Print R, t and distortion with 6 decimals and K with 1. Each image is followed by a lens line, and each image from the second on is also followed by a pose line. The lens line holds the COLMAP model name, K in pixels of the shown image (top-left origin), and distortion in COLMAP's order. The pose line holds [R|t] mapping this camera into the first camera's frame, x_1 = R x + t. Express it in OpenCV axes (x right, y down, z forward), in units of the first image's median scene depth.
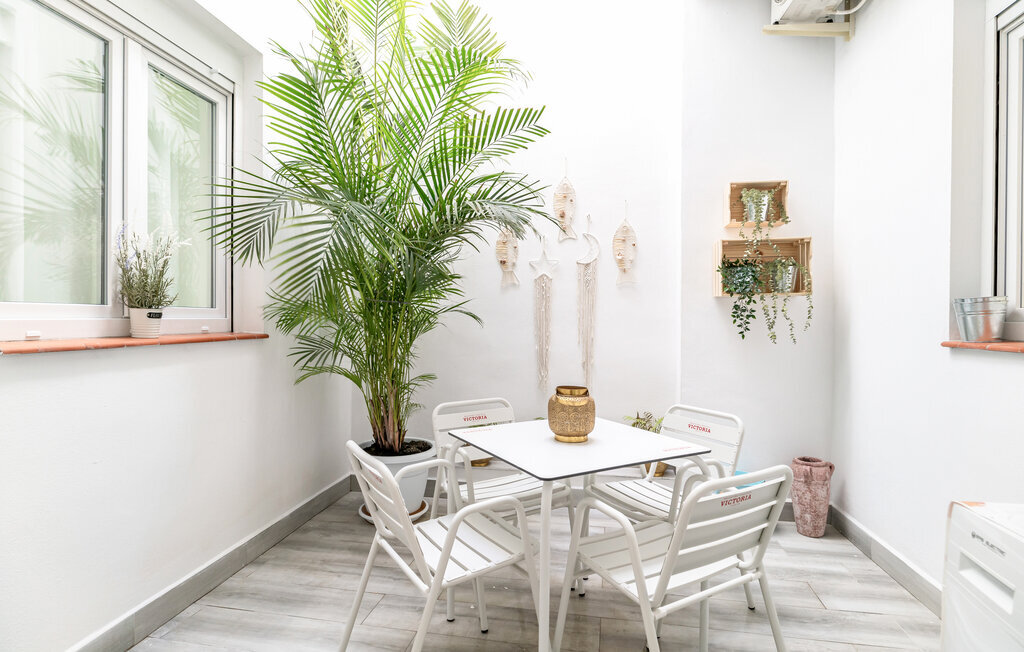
lens RADIAL K [[538.0, 0, 512.0], [0, 538.0, 326.0], [0, 0, 1]] dist [0.003460, 0.001177]
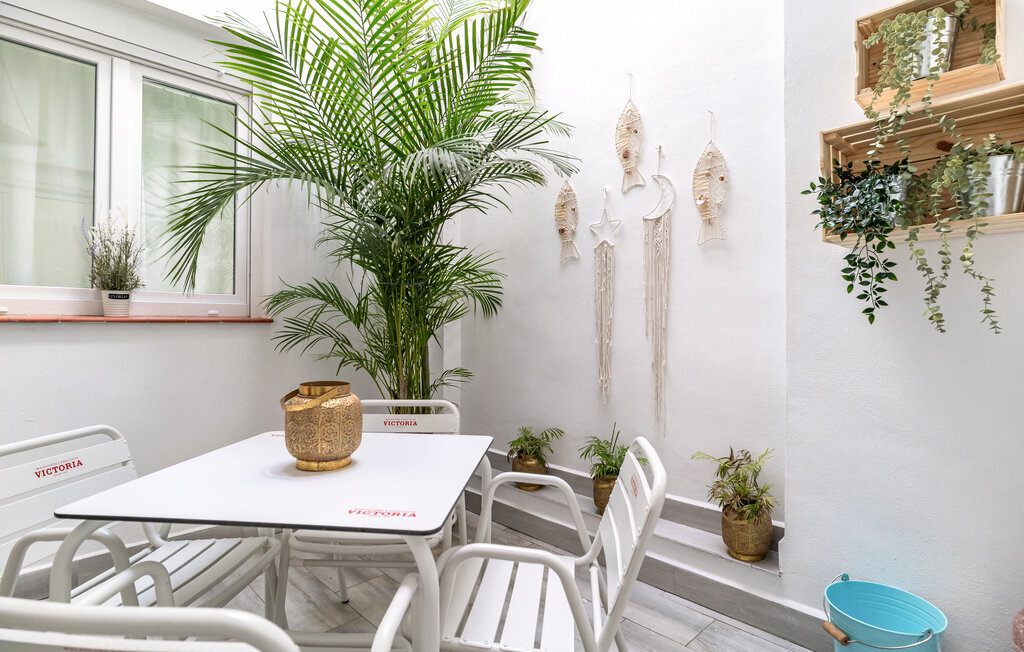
lens RADIAL K [[519.3, 0, 512.0], [0, 519.3, 326.0], [0, 0, 1]] dist [-0.011555, -0.000256]
pose [[0.814171, -0.002107, -0.580621, 0.437814], [-0.006571, 0.999896, -0.012842, 0.034788], [0.580588, 0.014271, 0.814072, 0.429629]]
